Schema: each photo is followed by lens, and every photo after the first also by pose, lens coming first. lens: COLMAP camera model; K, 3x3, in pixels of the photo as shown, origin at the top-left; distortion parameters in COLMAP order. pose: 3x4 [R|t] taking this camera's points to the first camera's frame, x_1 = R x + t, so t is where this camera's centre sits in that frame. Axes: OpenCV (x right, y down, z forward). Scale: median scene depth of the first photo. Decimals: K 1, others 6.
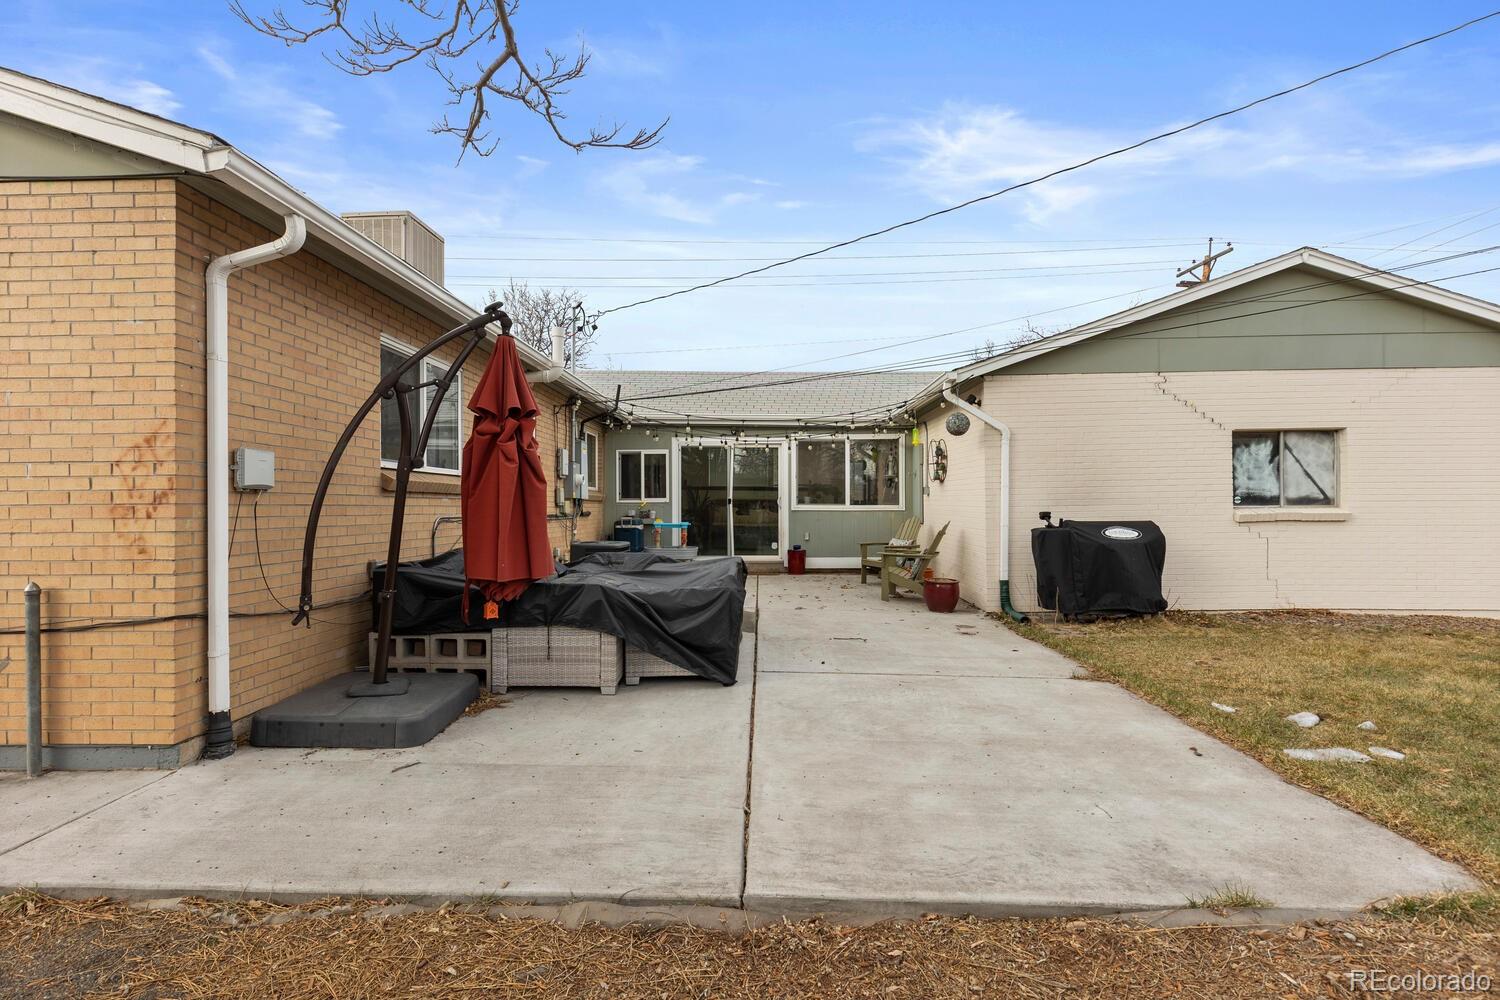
lens RADIAL K [[686.6, 0, 724.5], [0, 686.6, 504.7], [0, 0, 1]] dist [0.007090, -0.000907]
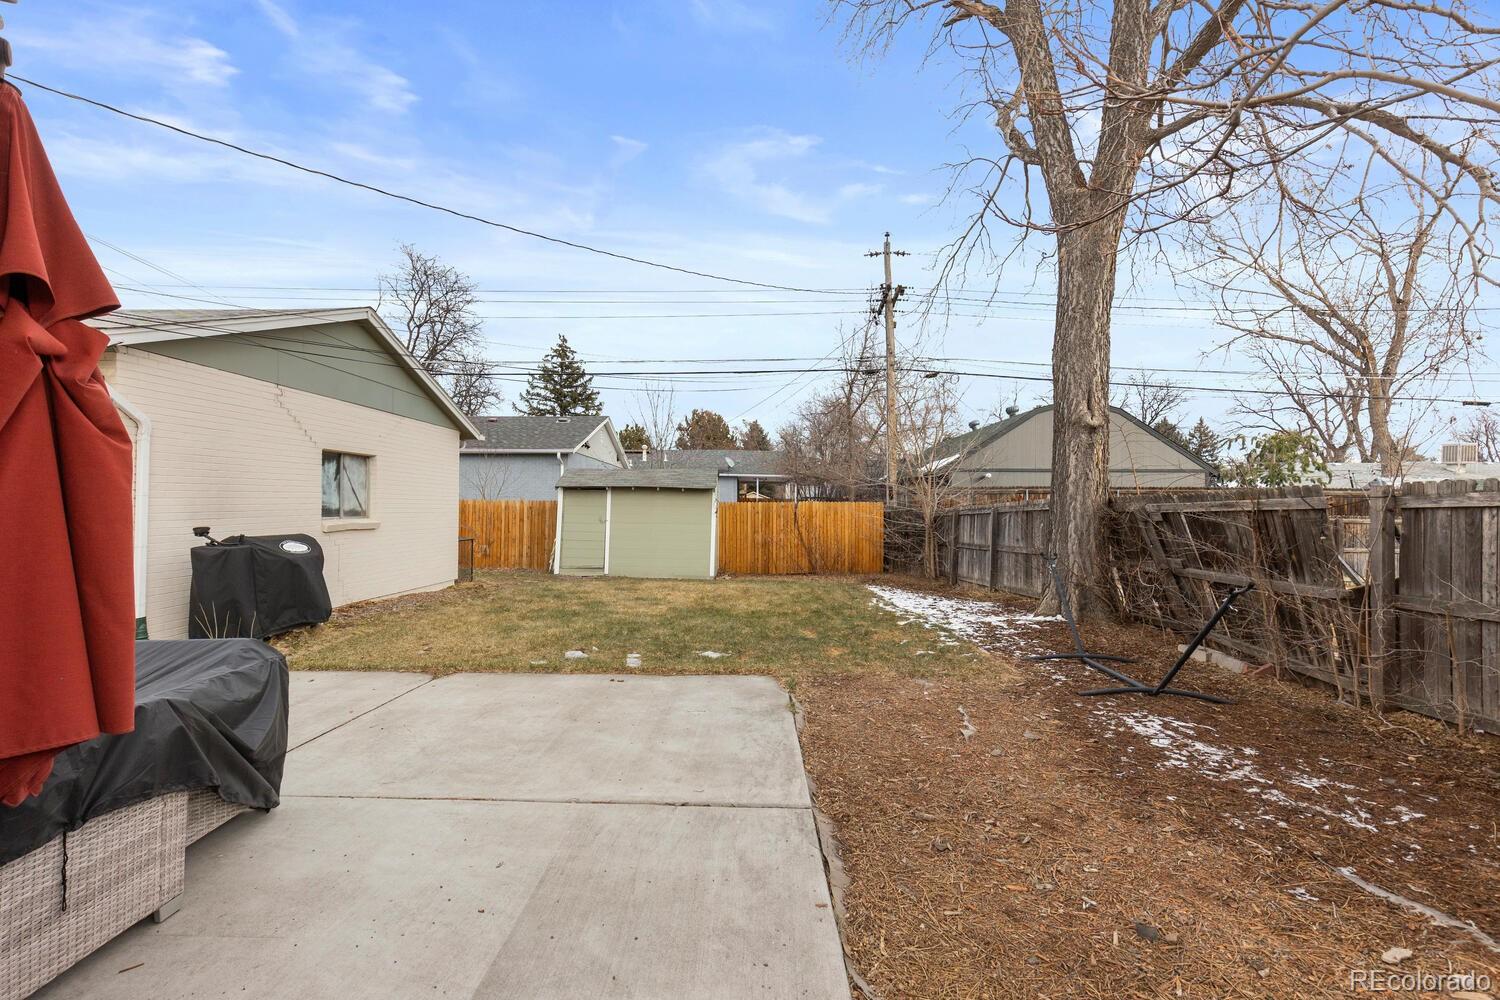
lens RADIAL K [[686.6, 0, 771.8], [0, 686.6, 501.7], [0, 0, 1]] dist [0.007090, -0.000907]
pose [[-0.069451, 0.014335, 0.997482, -0.416720], [-0.005948, 0.999873, -0.014783, -0.011755], [-0.997568, -0.006959, -0.069357, 0.354345]]
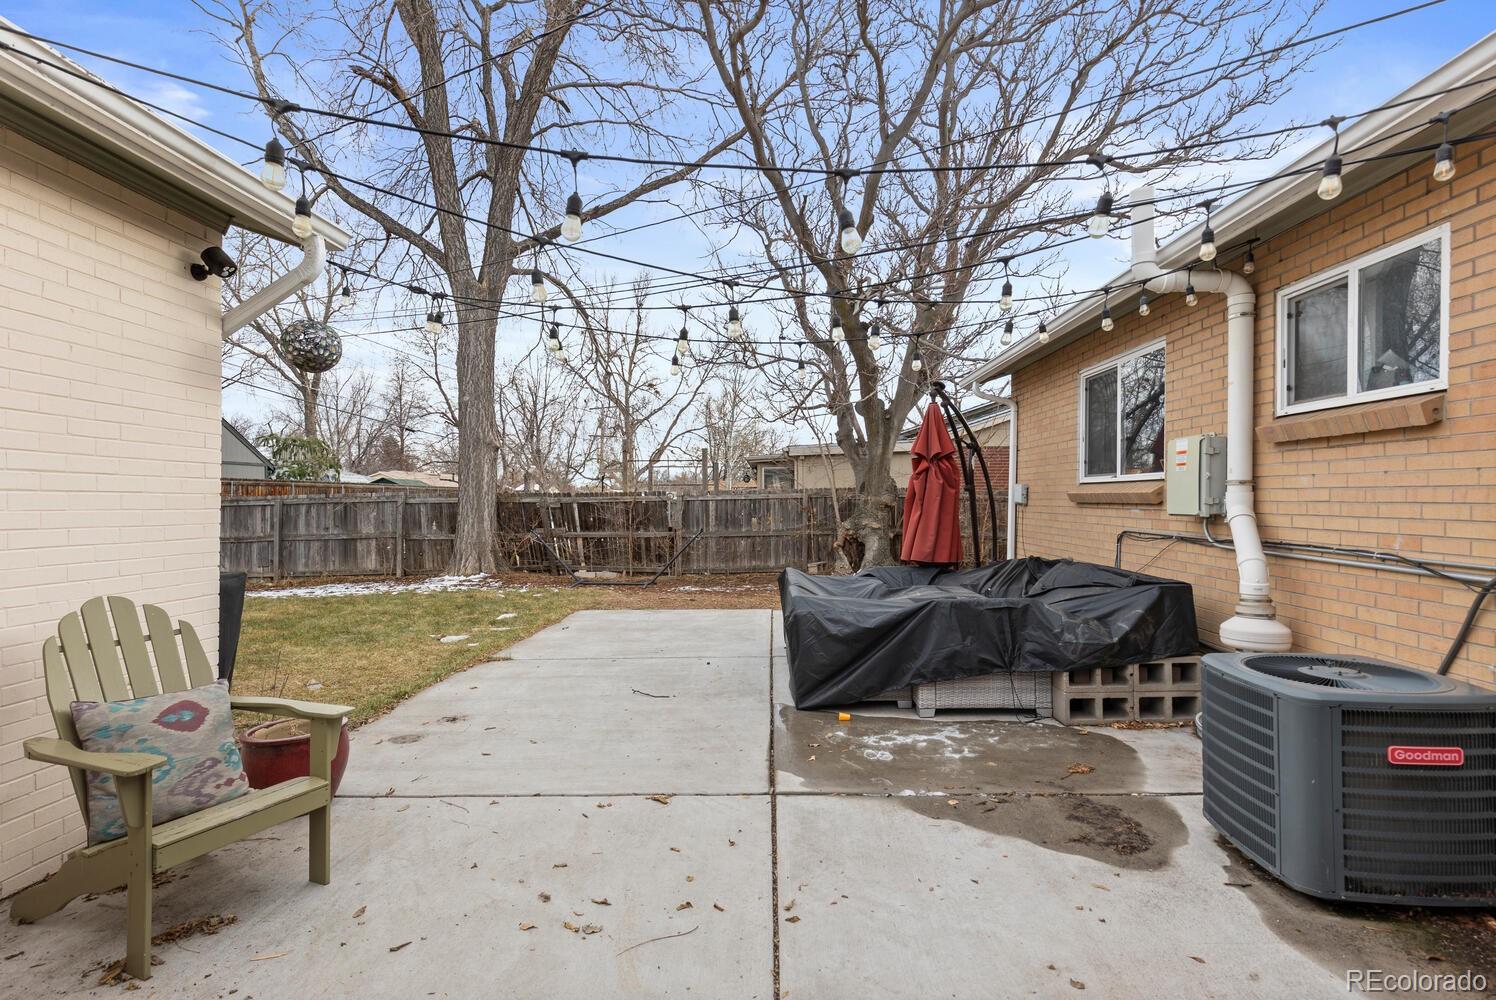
lens RADIAL K [[684.8, 0, 743.4], [0, 684.8, 500.1], [0, 0, 1]] dist [0.007090, -0.000907]
pose [[-0.999957, 0.005194, -0.007636, 0.072086], [0.005207, 0.999985, -0.001788, -0.017107], [0.007627, -0.001828, -0.999969, 1.455076]]
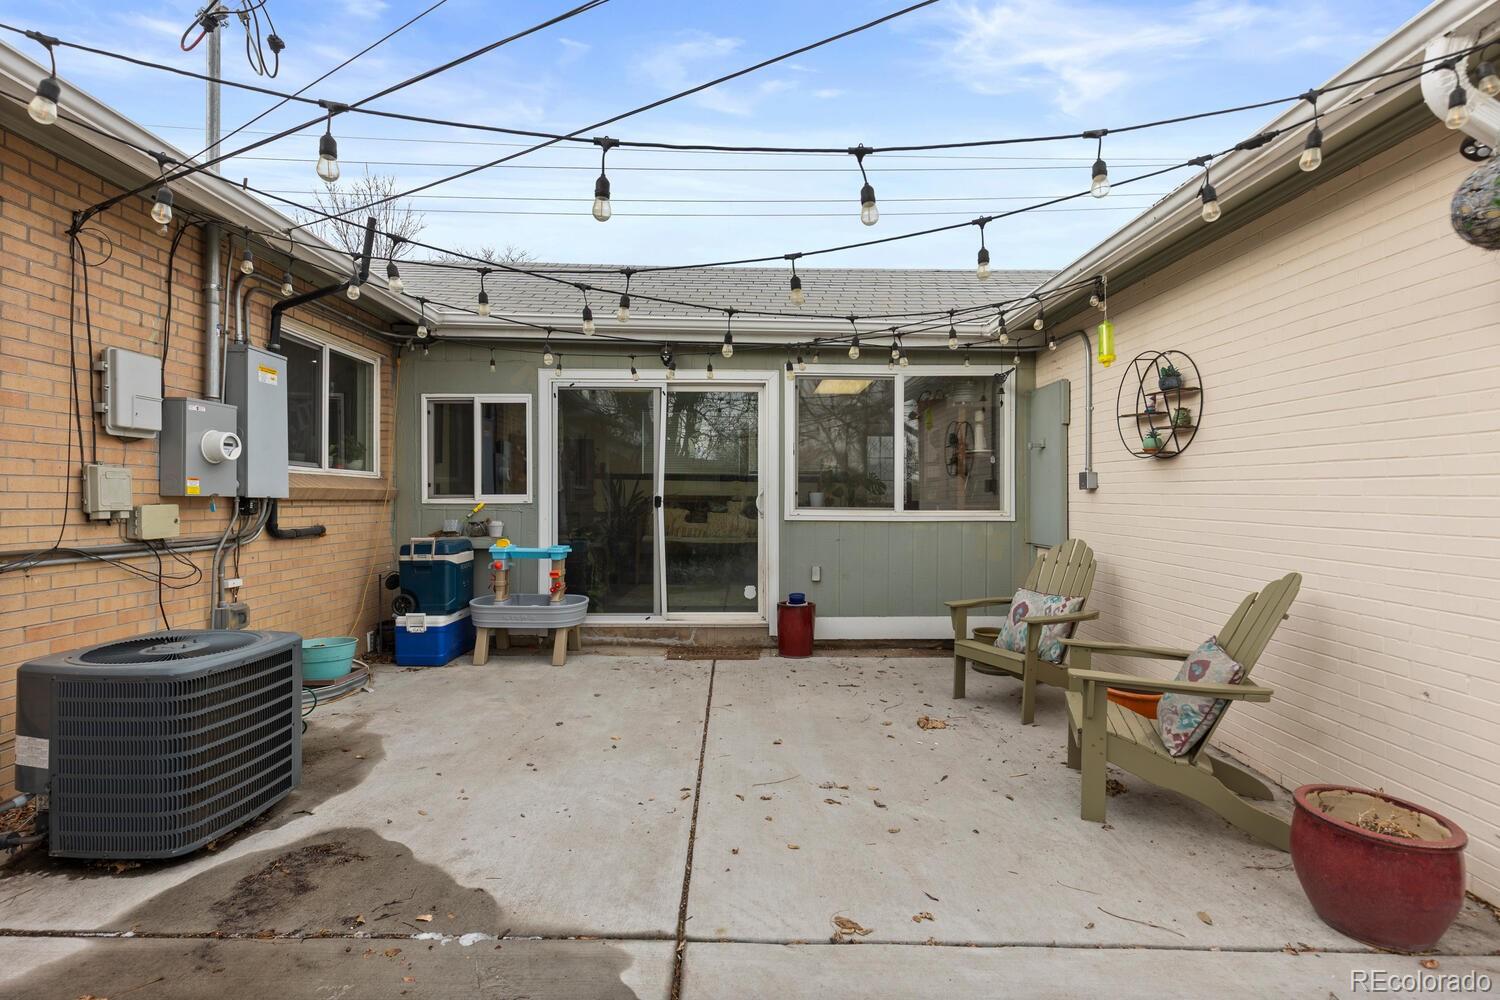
lens RADIAL K [[686.6, 0, 757.6], [0, 686.6, 518.5], [0, 0, 1]] dist [0.007090, -0.000907]
pose [[0.997168, 0.000868, 0.075203, 0.061671], [-0.003224, 0.999508, 0.031206, -0.012812], [-0.075139, -0.031360, 0.996680, 0.769572]]
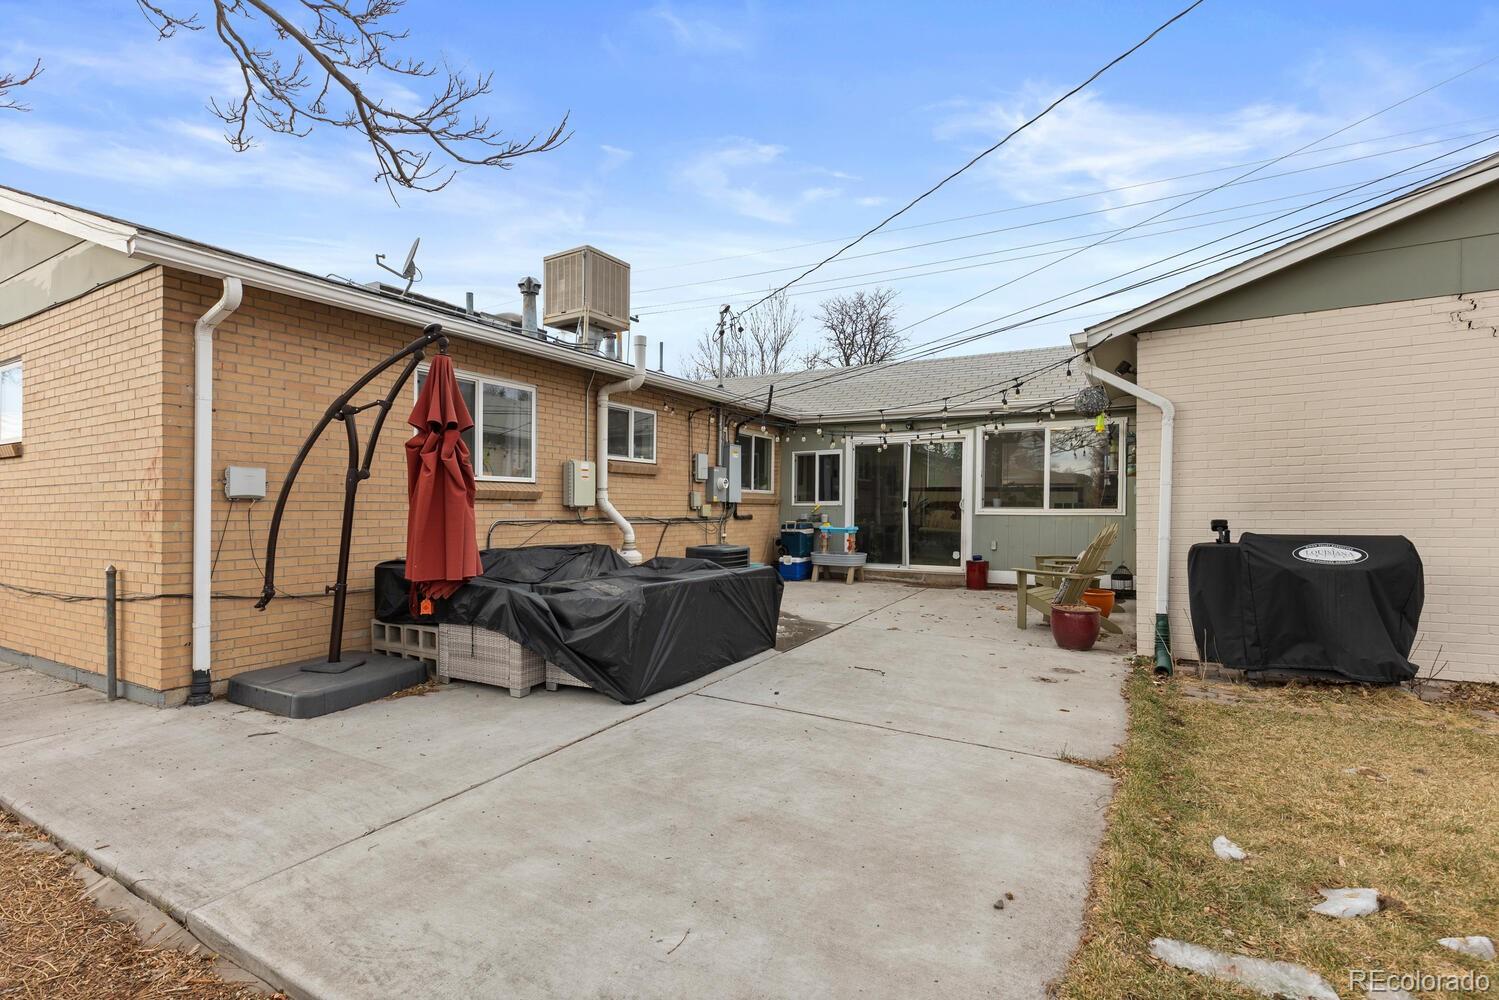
lens RADIAL K [[686.1, 0, 736.7], [0, 686.1, 518.9], [0, 0, 1]] dist [0.007090, -0.000907]
pose [[0.883855, 0.008014, -0.467692, 0.352851], [0.000859, 0.999824, 0.018756, -0.004155], [0.467759, -0.016979, 0.883693, 0.150741]]
